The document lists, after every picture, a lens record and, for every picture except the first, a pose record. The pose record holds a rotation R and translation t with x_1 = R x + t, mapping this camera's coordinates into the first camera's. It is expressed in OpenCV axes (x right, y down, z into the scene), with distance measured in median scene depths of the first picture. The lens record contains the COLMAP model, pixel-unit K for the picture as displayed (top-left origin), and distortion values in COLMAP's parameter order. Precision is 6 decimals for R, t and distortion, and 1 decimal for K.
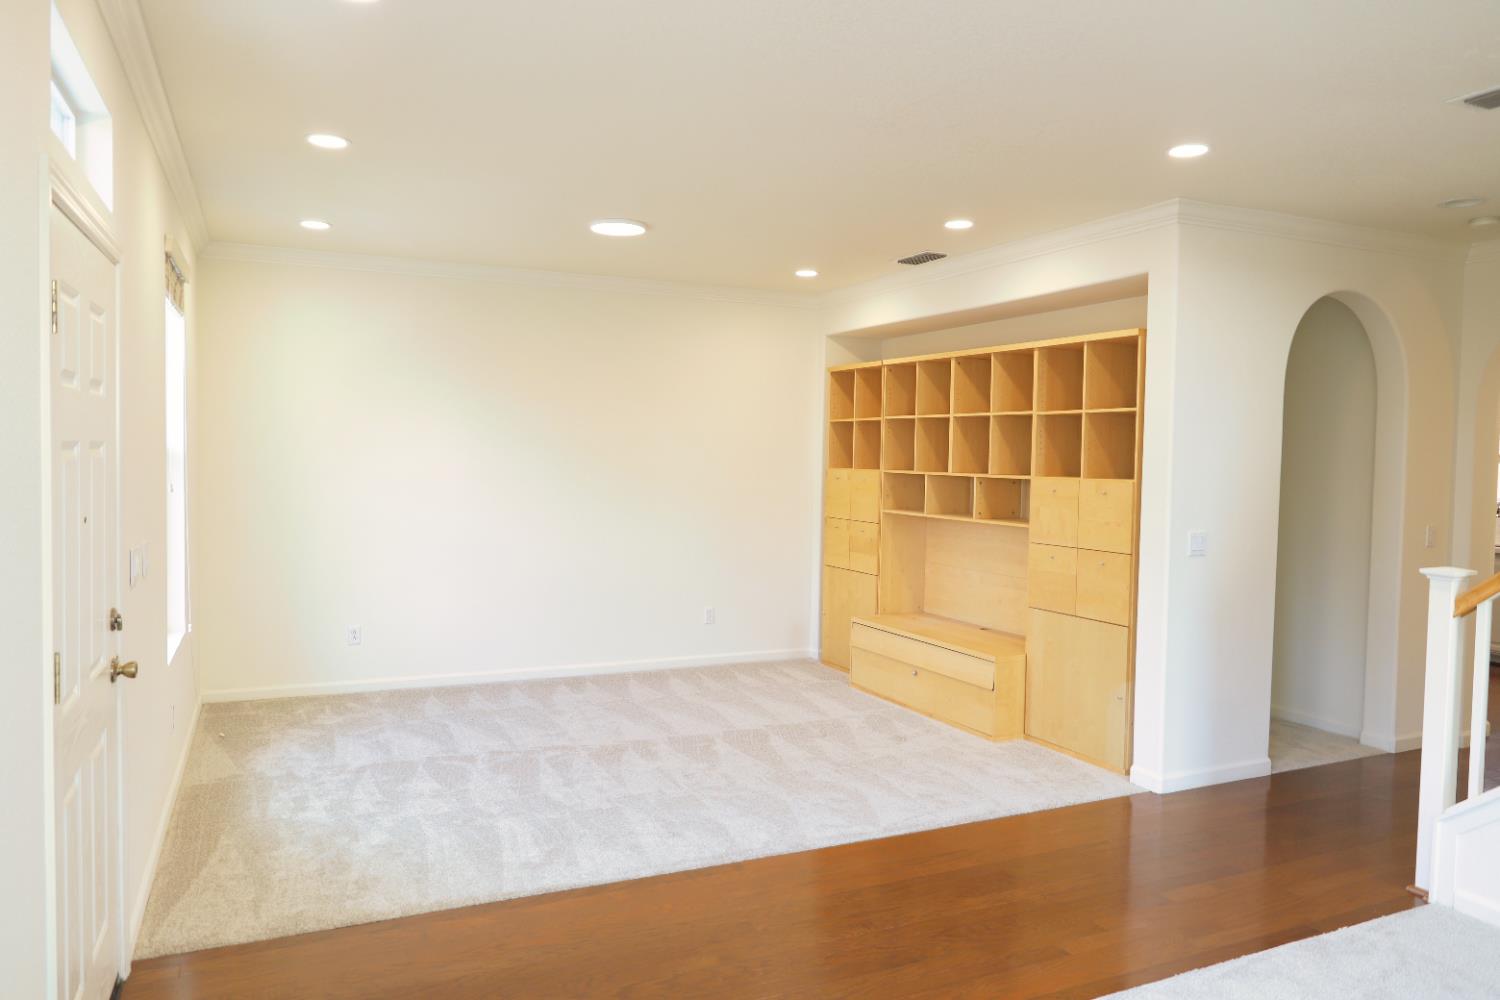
lens RADIAL K [[1014.6, 0, 719.6], [0, 1014.6, 498.7], [0, 0, 1]] dist [0.002942, 0.000906]
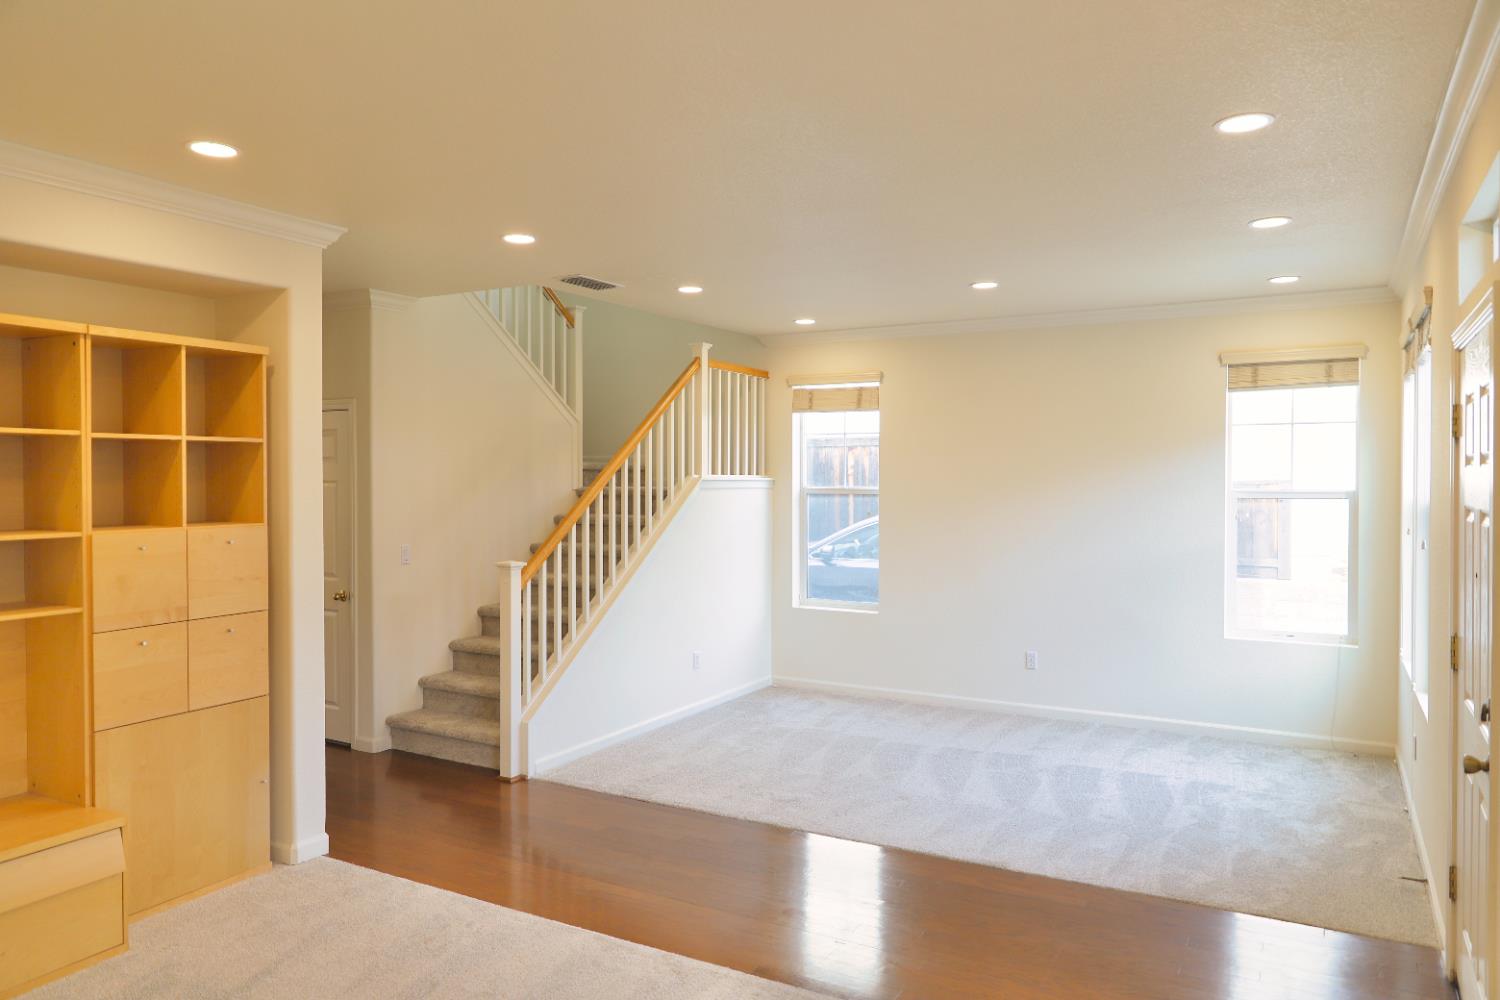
lens RADIAL K [[1014.6, 0, 719.6], [0, 1014.6, 498.7], [0, 0, 1]] dist [0.002942, 0.000906]
pose [[-0.568392, -0.026456, 0.822332, -0.517873], [0.031443, 0.998054, 0.053843, -0.071834], [-0.822156, 0.056461, -0.566455, 1.157600]]
